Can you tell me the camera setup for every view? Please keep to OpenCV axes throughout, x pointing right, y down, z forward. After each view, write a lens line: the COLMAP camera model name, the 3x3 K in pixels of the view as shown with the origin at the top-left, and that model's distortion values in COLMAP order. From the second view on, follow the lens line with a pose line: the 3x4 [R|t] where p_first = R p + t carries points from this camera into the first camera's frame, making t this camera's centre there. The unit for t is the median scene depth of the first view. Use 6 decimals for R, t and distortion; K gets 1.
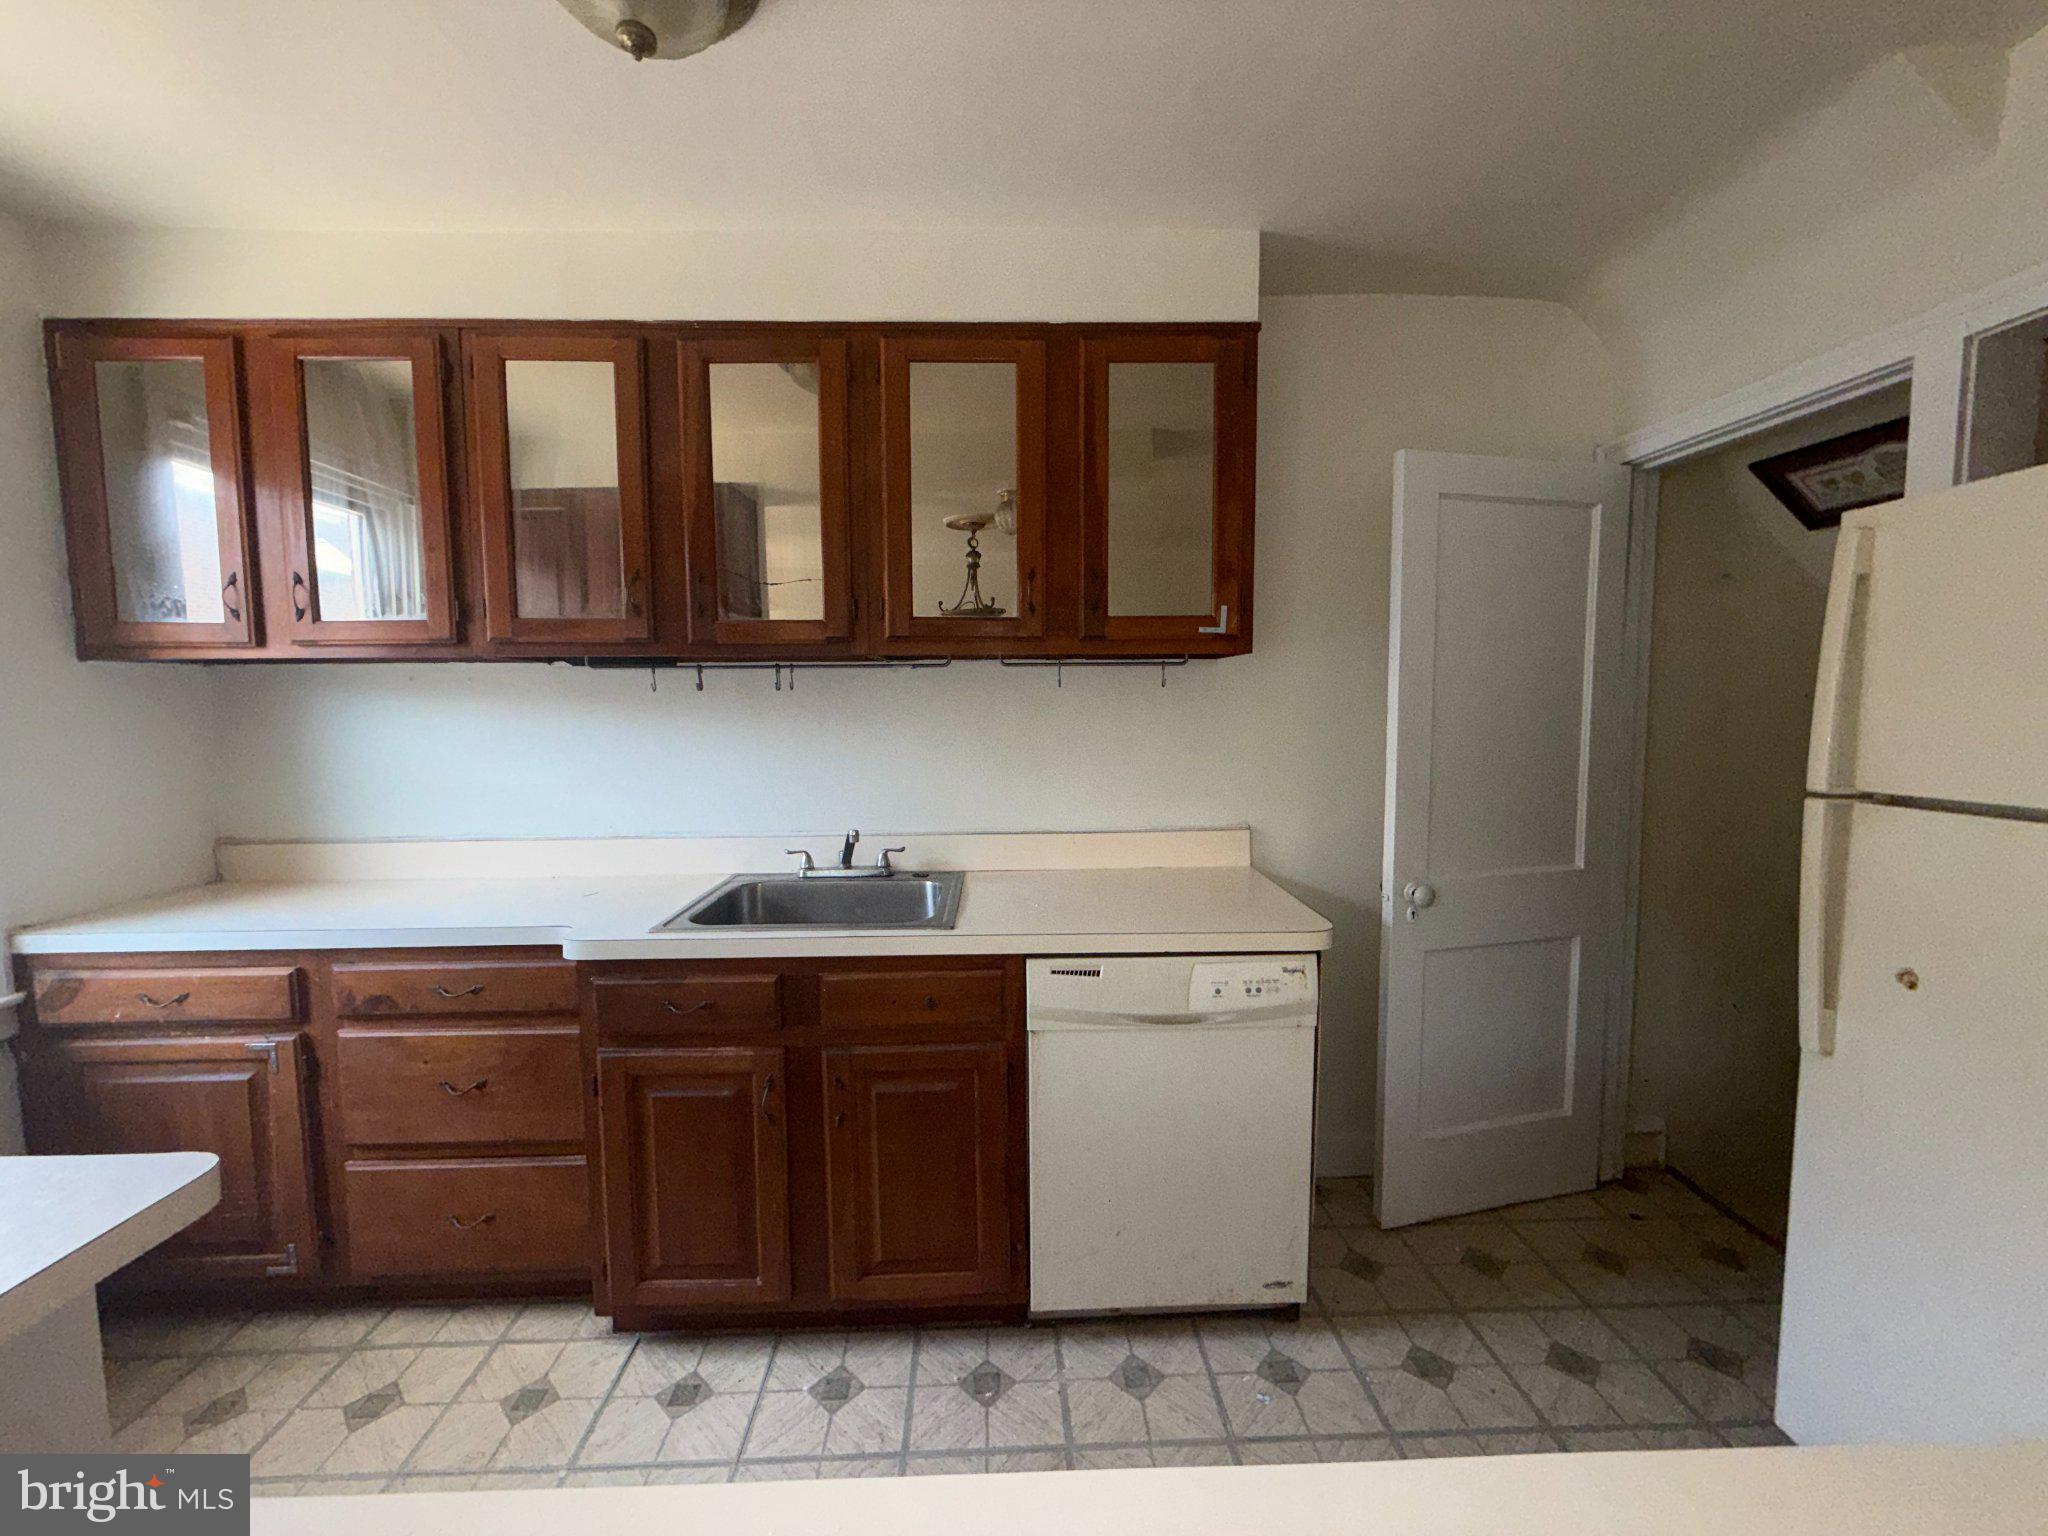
lens RADIAL K [[818.9, 0, 1012.1], [0, 818.9, 763.9], [0, 0, 1]] dist [0.000111, -0.000270]
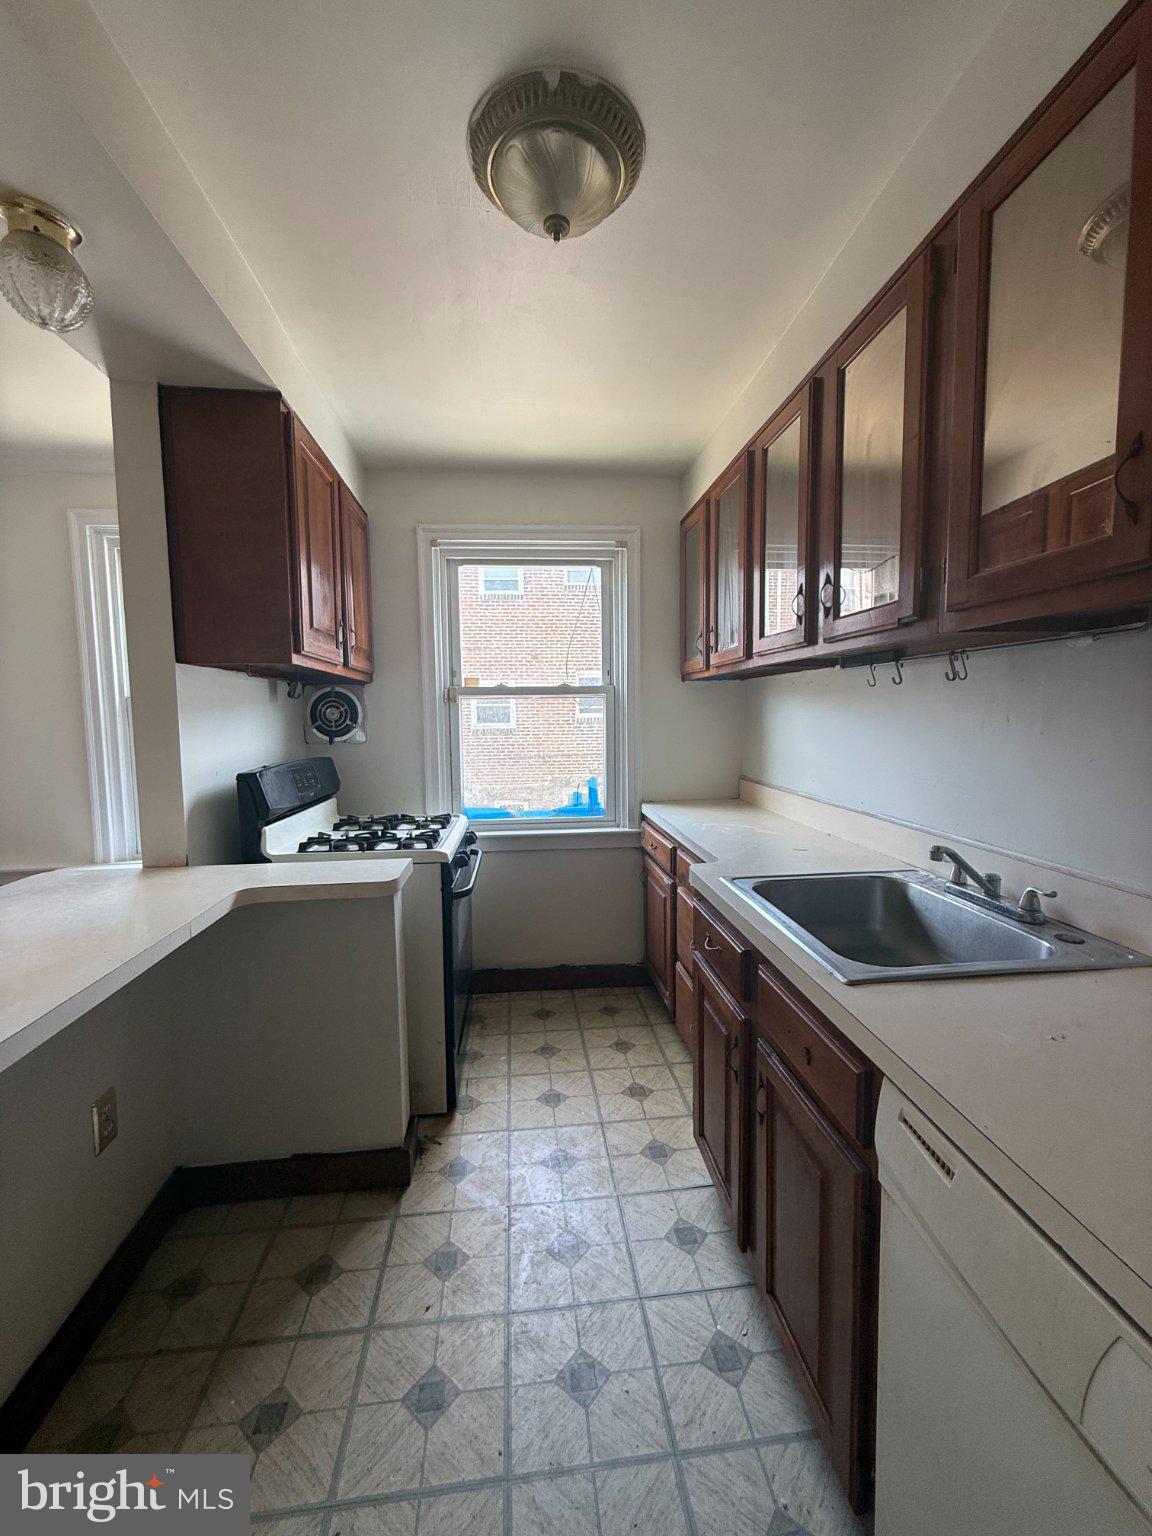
lens RADIAL K [[614.2, 0, 582.1], [0, 614.2, 758.1], [0, 0, 1]] dist [0.000111, -0.000270]
pose [[0.076489, 0.081914, -0.993700, 0.456038], [-0.062418, 0.995058, 0.077222, -0.038896], [0.995115, 0.056118, 0.081224, 0.673370]]
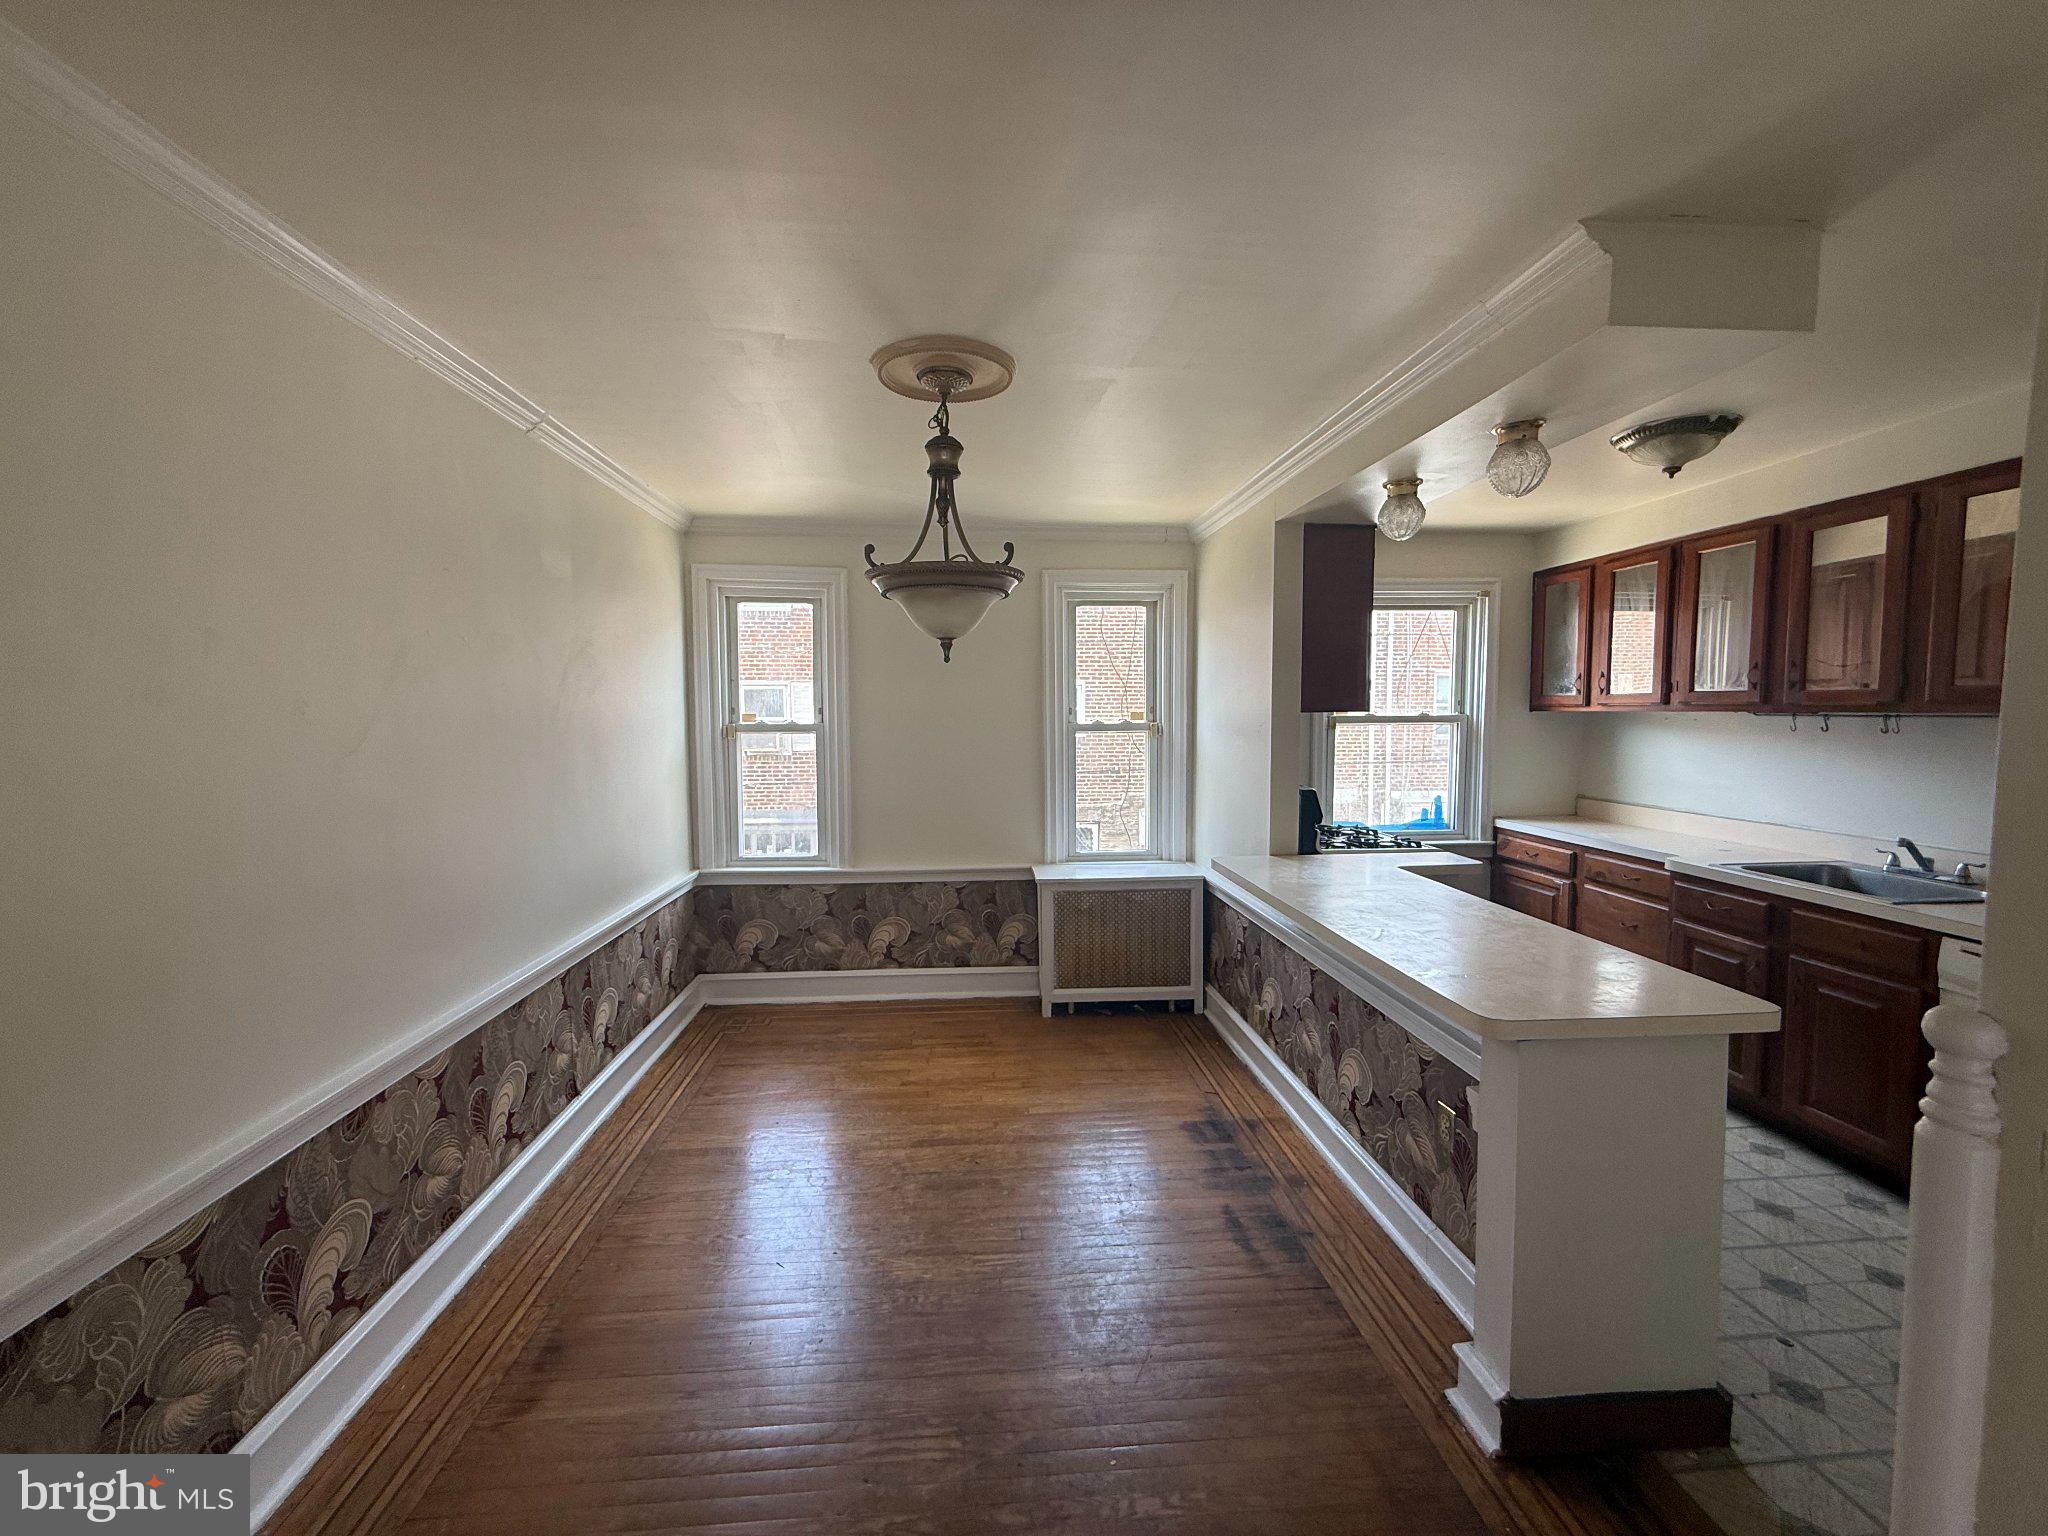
lens RADIAL K [[818.9, 0, 1012.1], [0, 818.9, 763.9], [0, 0, 1]] dist [0.000111, -0.000270]
pose [[0.041015, 0.074051, -0.996411, 1.278161], [-0.067652, 0.995167, 0.071174, -0.046371], [0.996866, 0.064490, 0.045827, -0.651108]]
